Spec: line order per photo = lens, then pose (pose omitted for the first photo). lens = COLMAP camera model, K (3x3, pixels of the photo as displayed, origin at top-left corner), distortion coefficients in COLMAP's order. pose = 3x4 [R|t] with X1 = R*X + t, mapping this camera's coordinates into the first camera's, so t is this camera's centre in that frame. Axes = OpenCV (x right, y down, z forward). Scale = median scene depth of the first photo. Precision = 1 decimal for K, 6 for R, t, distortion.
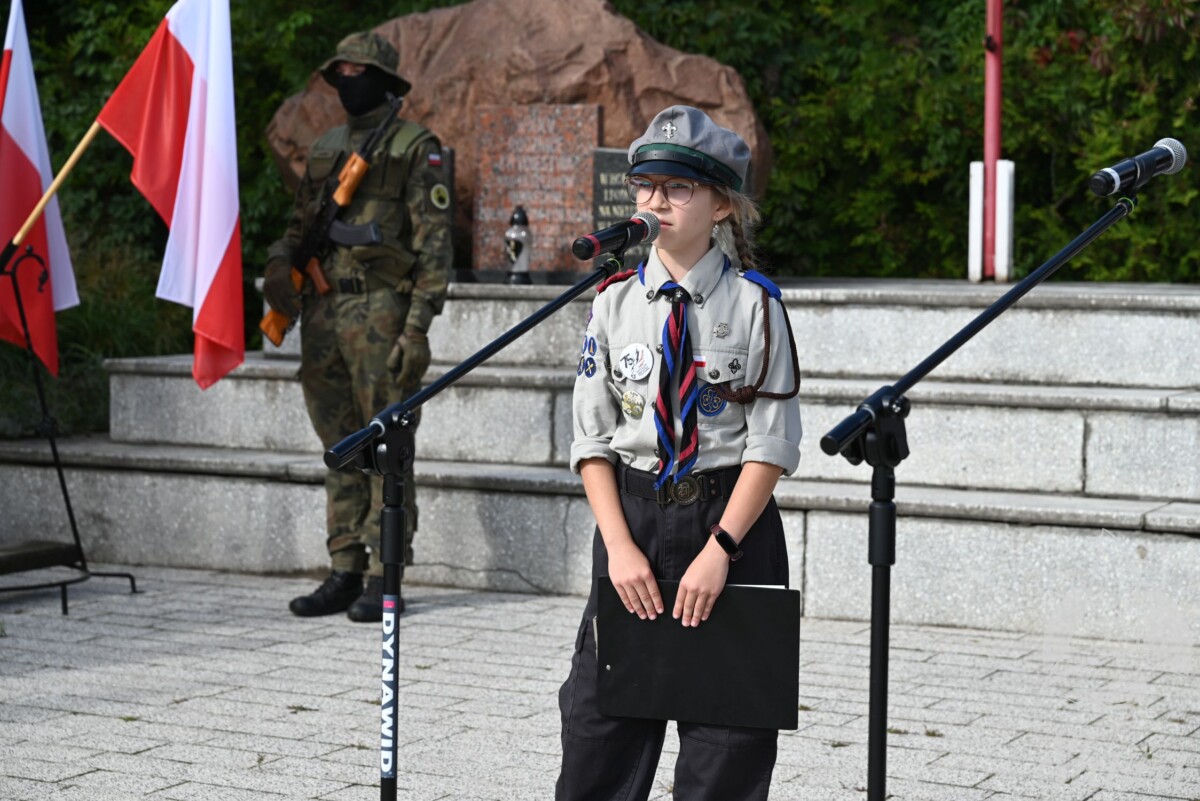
lens RADIAL K [[2491.1, 0, 593.2], [0, 2491.1, 408.7], [0, 0, 1]] dist [-0.008235, 0.000000]
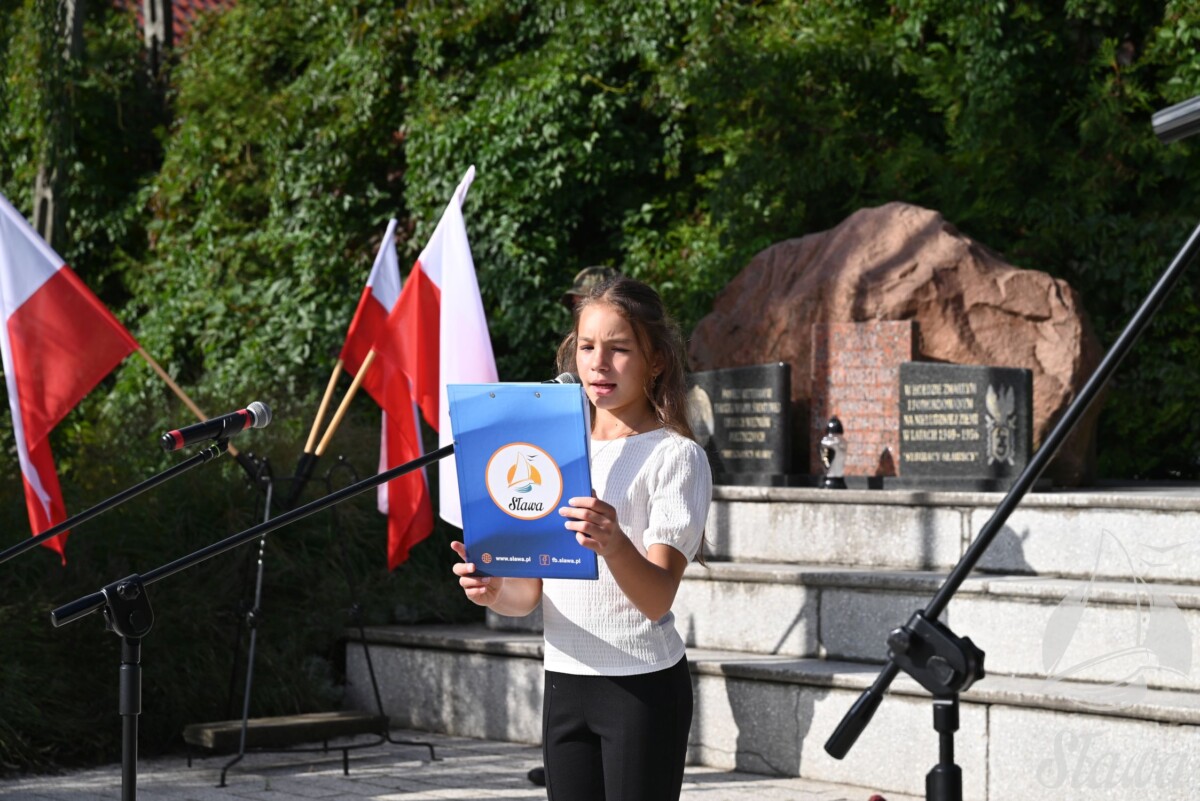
lens RADIAL K [[2491.1, 0, 609.4], [0, 2491.1, 406.6], [0, 0, 1]] dist [-0.008235, 0.000000]
pose [[0.937005, -0.011248, -0.349136, 0.266017], [-0.016895, 0.996852, -0.077458, -0.000293], [0.348908, 0.078477, 0.933865, -0.042451]]
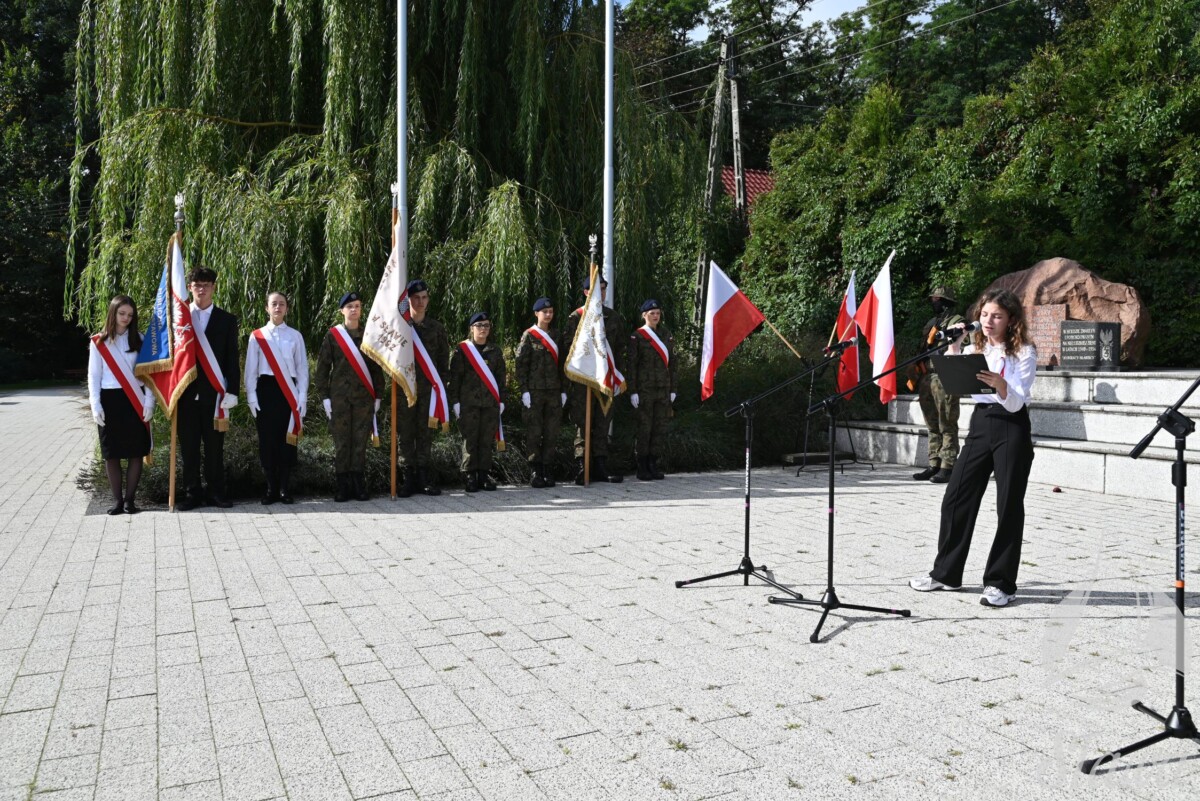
lens RADIAL K [[939.7, 0, 599.1], [0, 939.7, 392.7], [0, 0, 1]] dist [-0.016476, 0.000823]
pose [[0.790406, 0.015190, -0.612396, 0.237052], [-0.031148, 0.999396, -0.015413, 0.006225], [0.611792, 0.031257, 0.790401, -0.119863]]
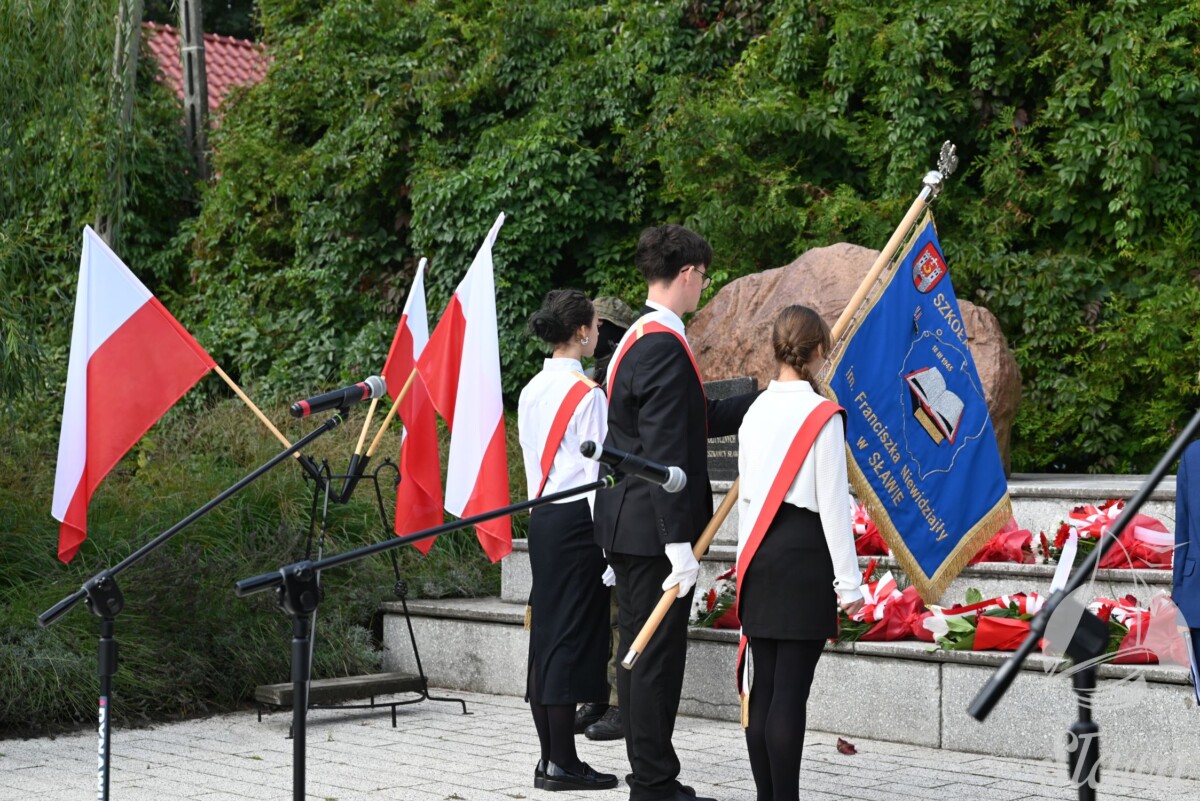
lens RADIAL K [[2067.6, 0, 604.4], [0, 2067.6, 384.7], [0, 0, 1]] dist [-0.006553, 0.000000]
pose [[0.946791, -0.020363, -0.321203, 0.229081], [-0.009896, 0.995683, -0.092292, -0.000622], [0.321696, 0.090560, 0.942502, -0.041382]]
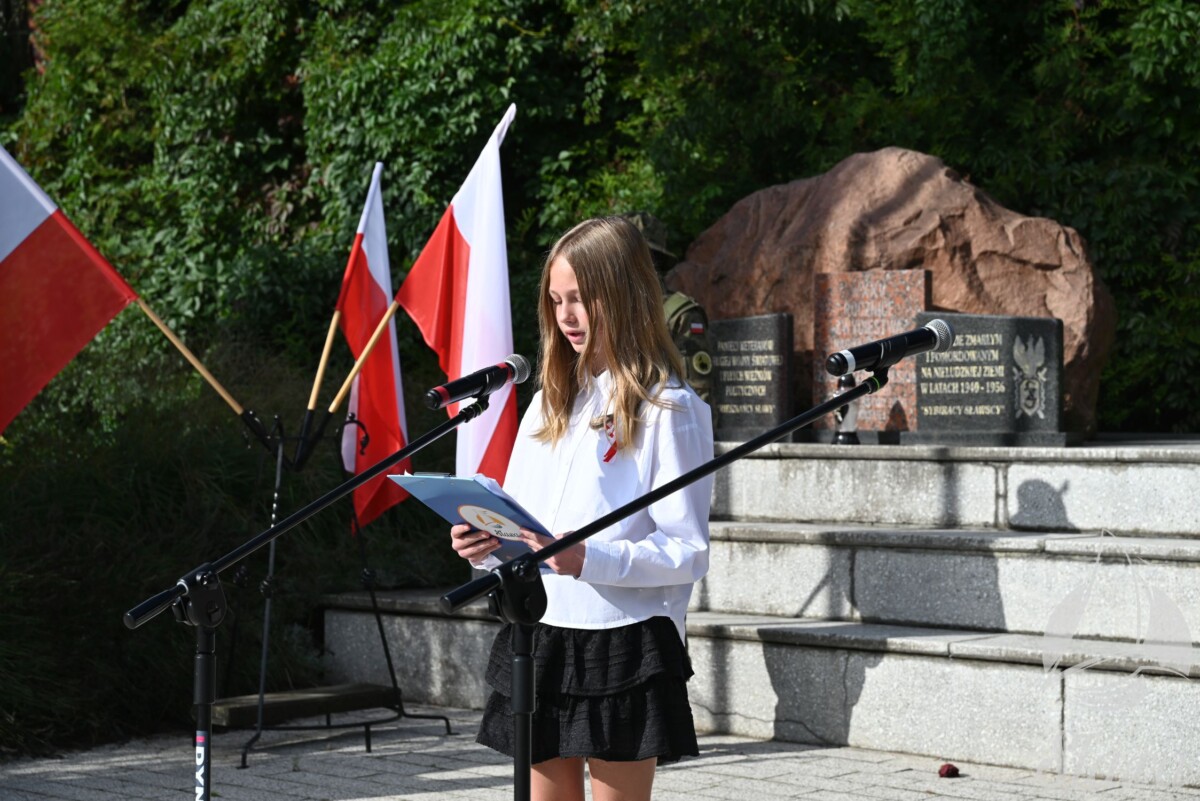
lens RADIAL K [[2491.1, 0, 595.4], [0, 2491.1, 391.7], [0, 0, 1]] dist [-0.008235, 0.000000]
pose [[0.964981, -0.011594, -0.262063, 0.147036], [-0.006047, 0.997774, -0.066411, -0.002366], [0.262250, 0.065670, 0.962763, -0.026161]]
